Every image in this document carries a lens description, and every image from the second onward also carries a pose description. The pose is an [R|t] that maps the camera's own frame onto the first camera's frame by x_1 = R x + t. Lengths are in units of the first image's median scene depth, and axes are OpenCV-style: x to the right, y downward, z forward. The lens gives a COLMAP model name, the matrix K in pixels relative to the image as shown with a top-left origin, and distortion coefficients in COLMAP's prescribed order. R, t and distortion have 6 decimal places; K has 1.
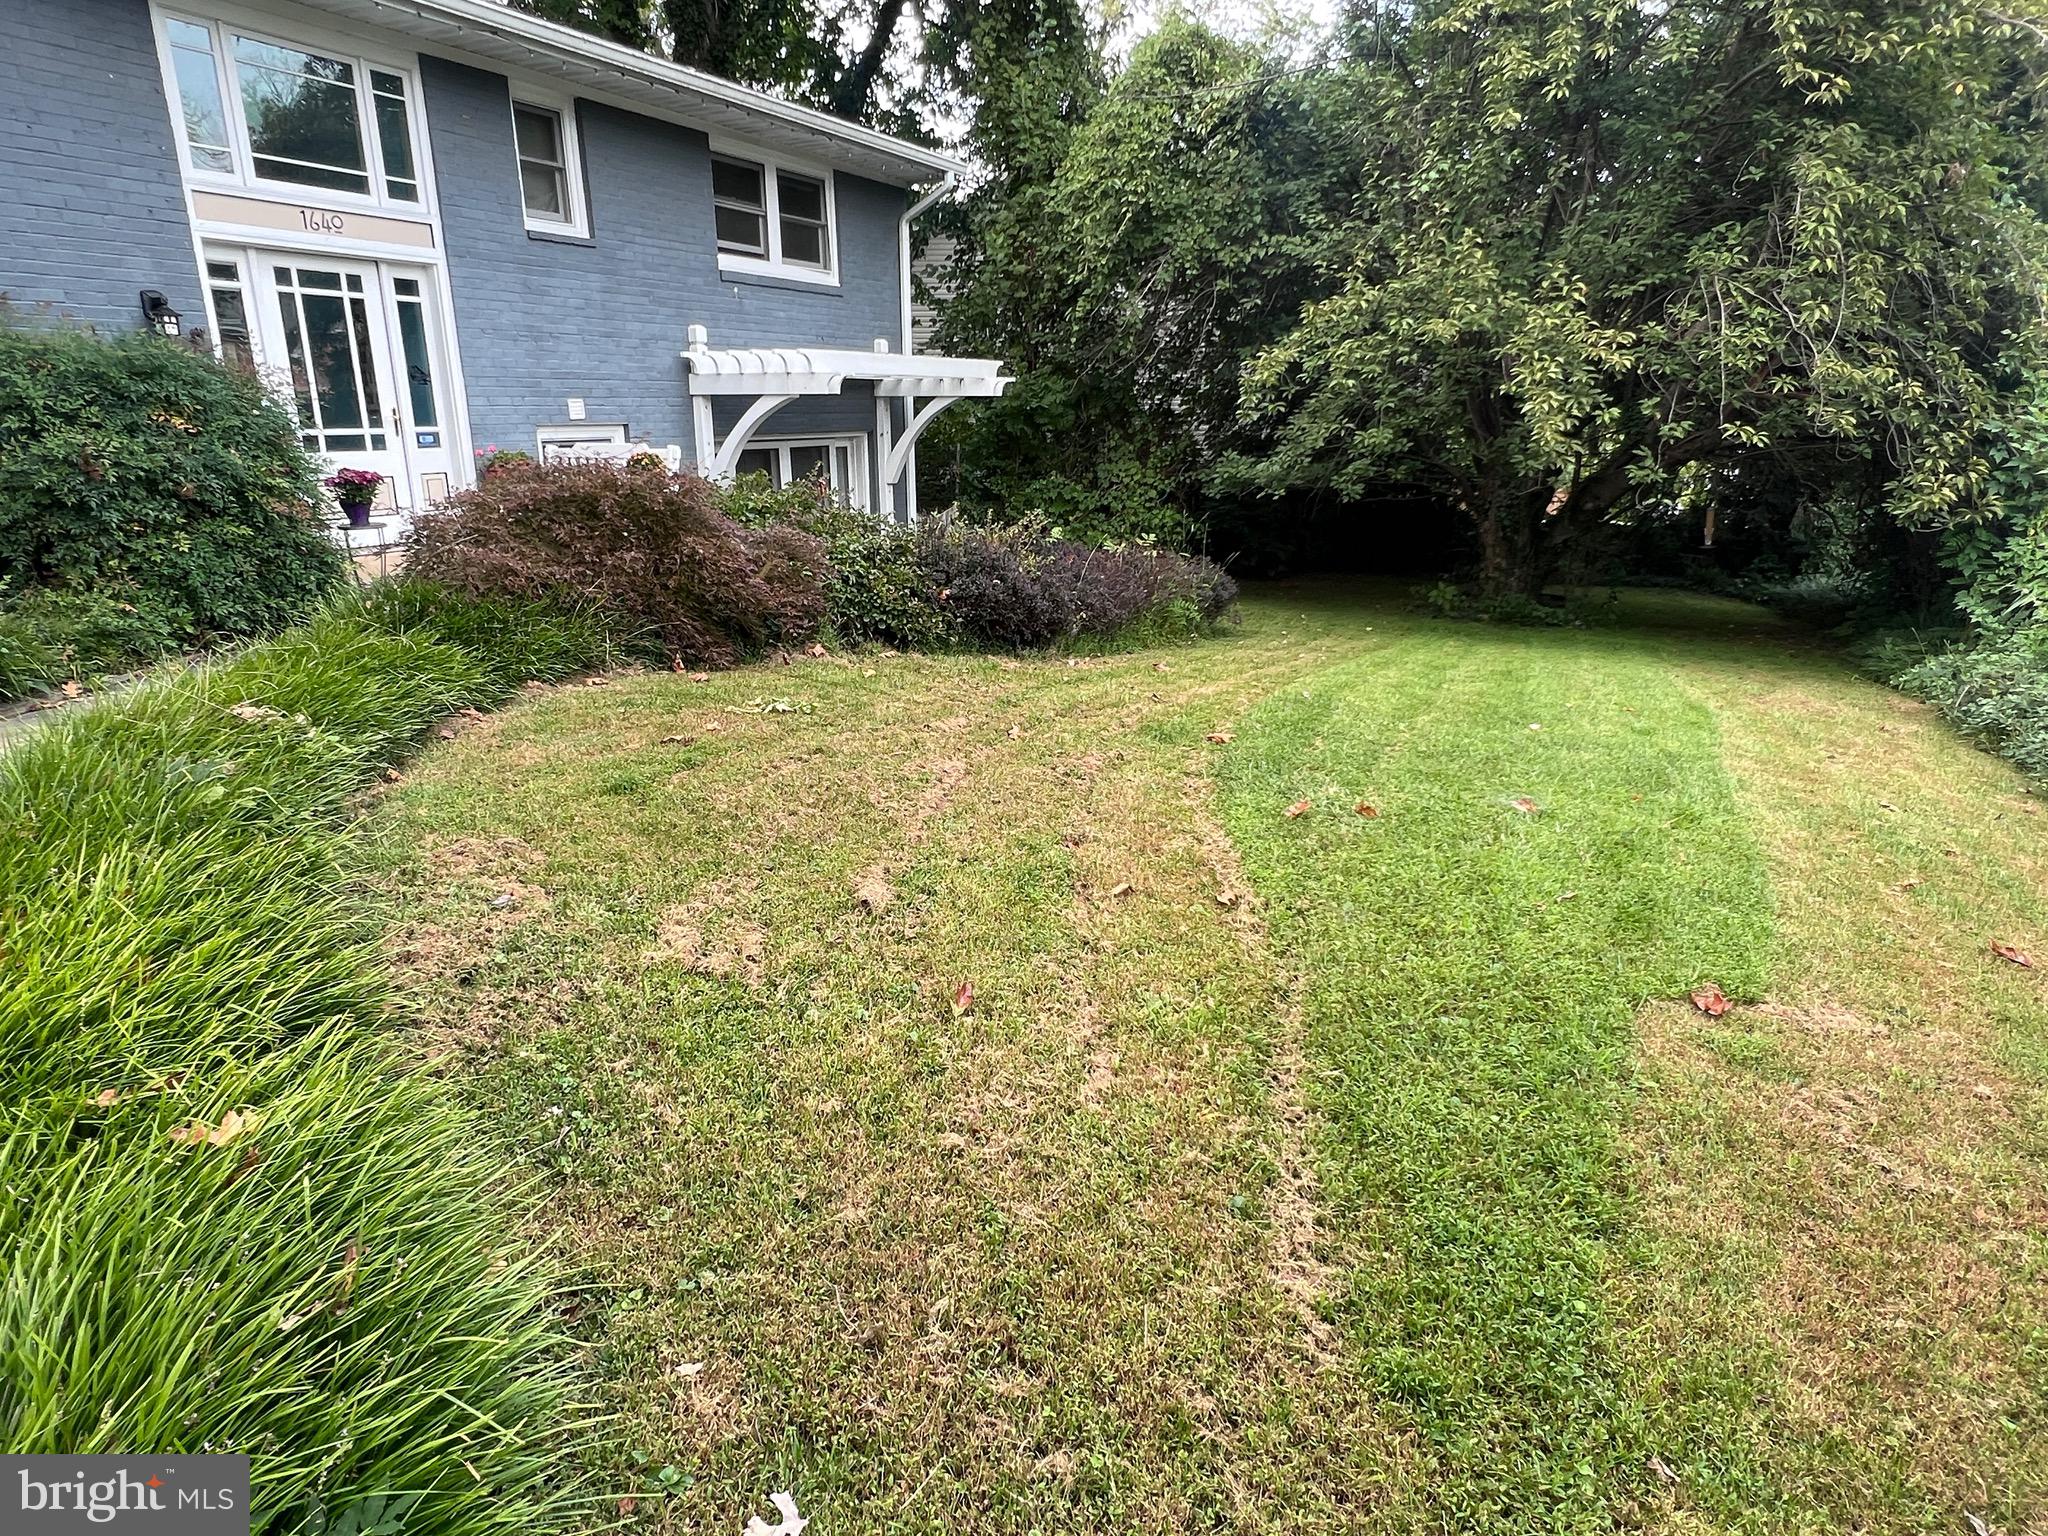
lens RADIAL K [[1177.2, 0, 1024.0], [0, 1177.2, 768.0], [0, 0, 1]] dist [-0.001233, -0.000836]
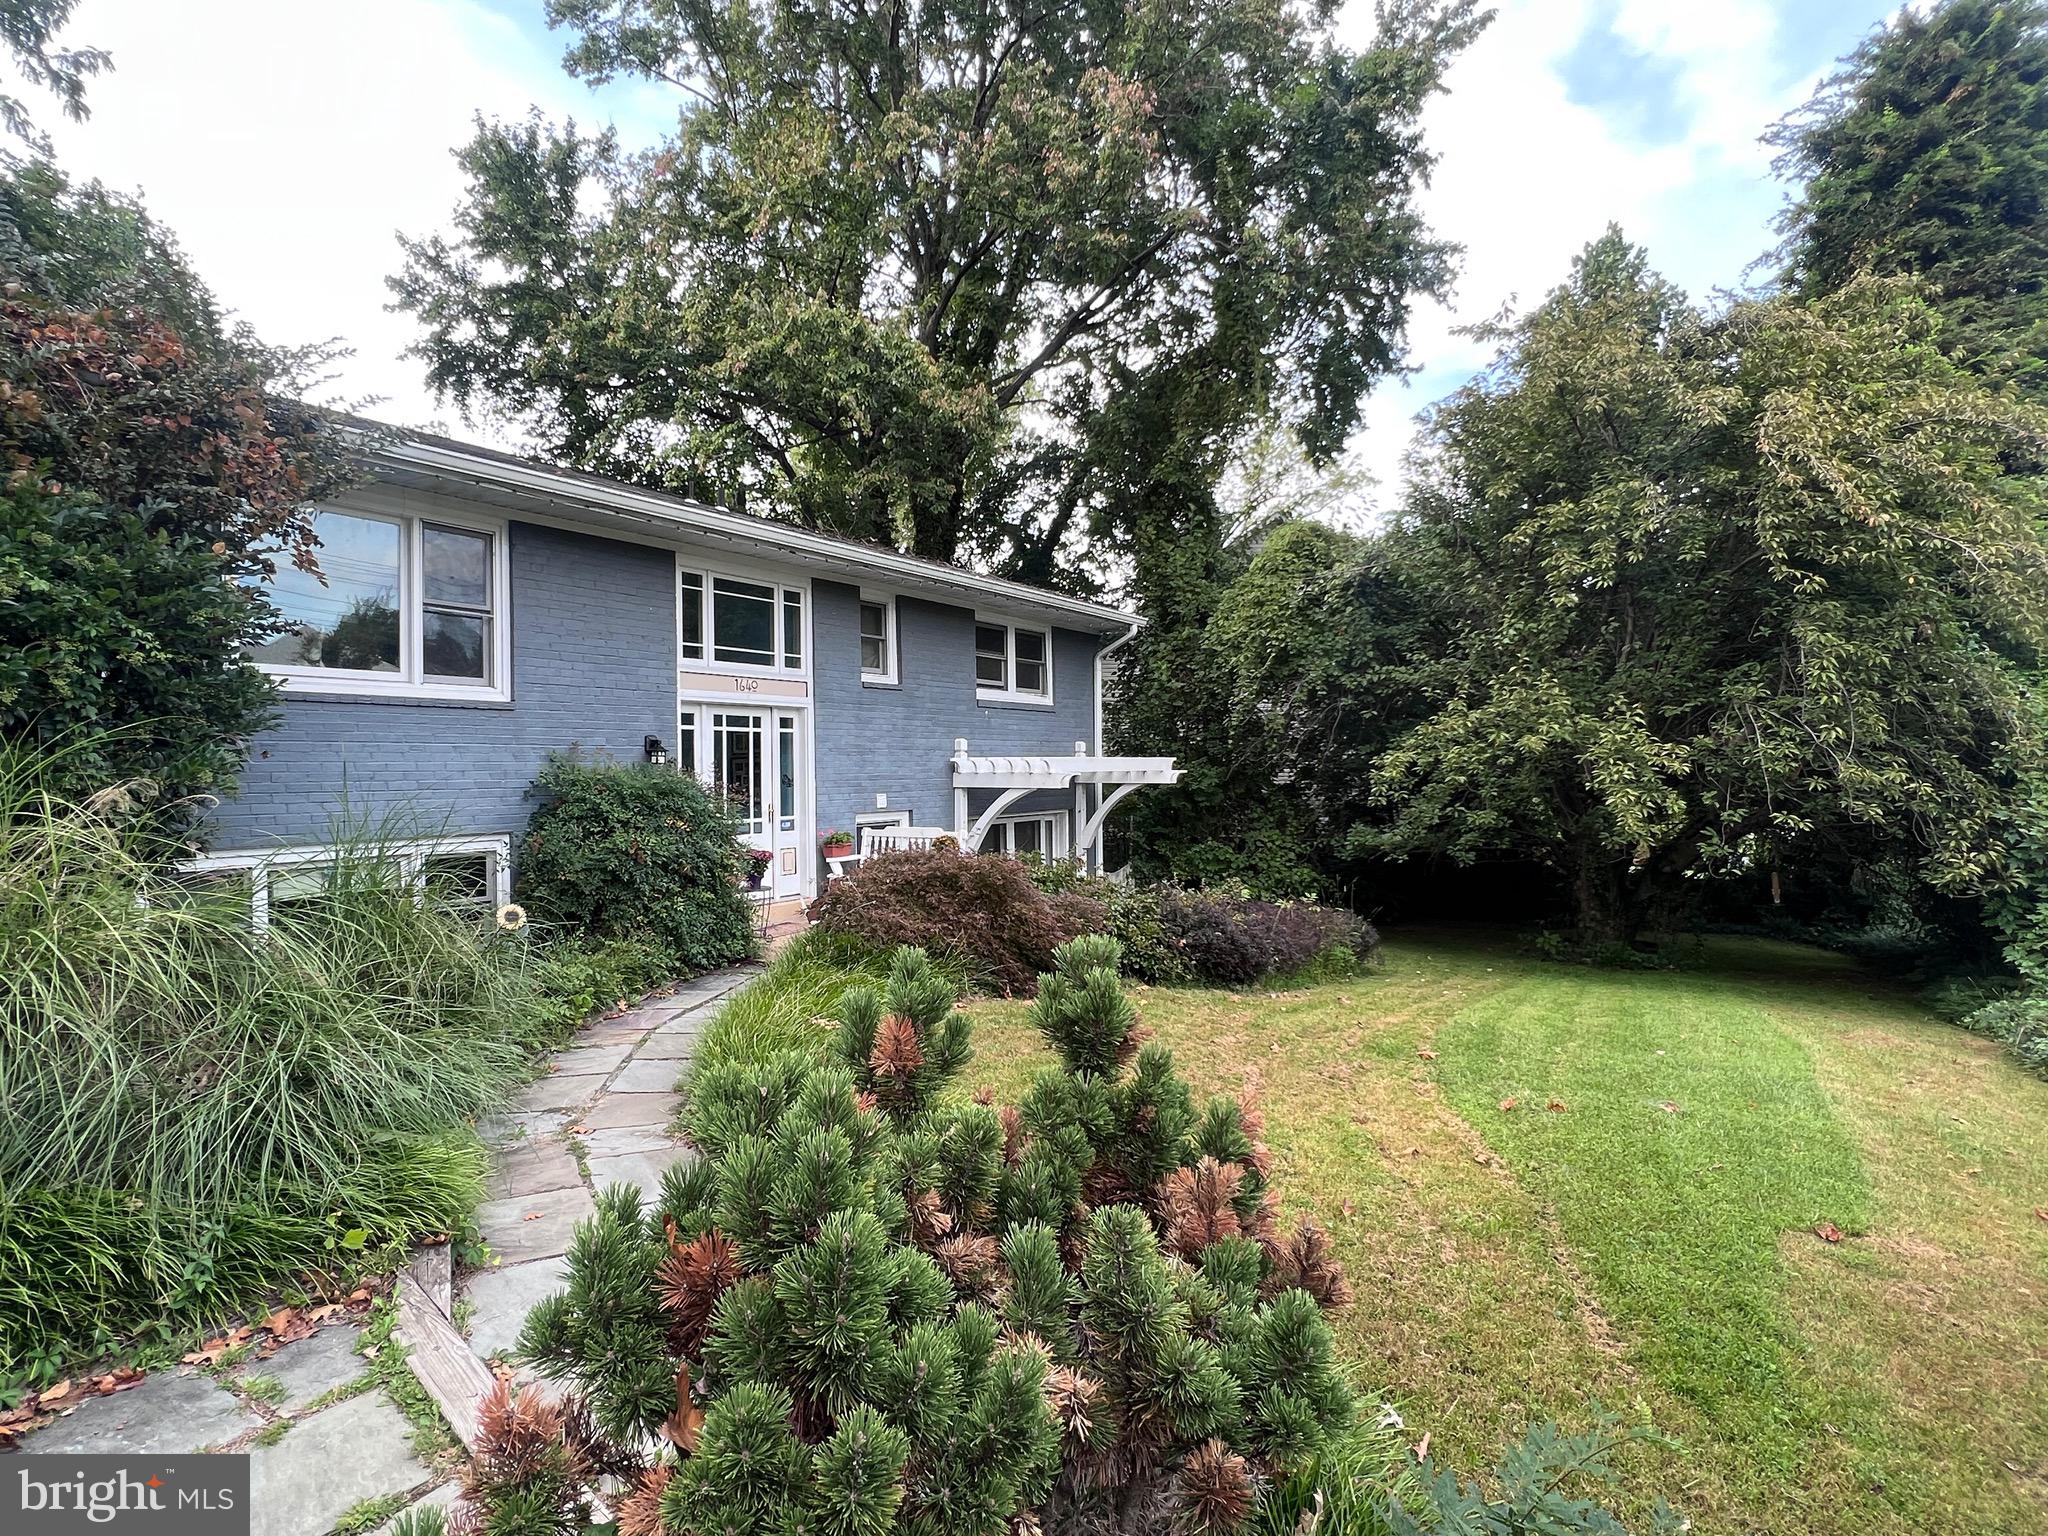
lens RADIAL K [[1064.4, 0, 1024.0], [0, 1064.4, 768.0], [0, 0, 1]] dist [-0.004020, 0.000414]
pose [[0.995375, -0.004189, -0.095970, -0.104464], [-0.023928, 0.956747, -0.289934, 0.014500], [0.093034, 0.290890, 0.952223, -0.189622]]
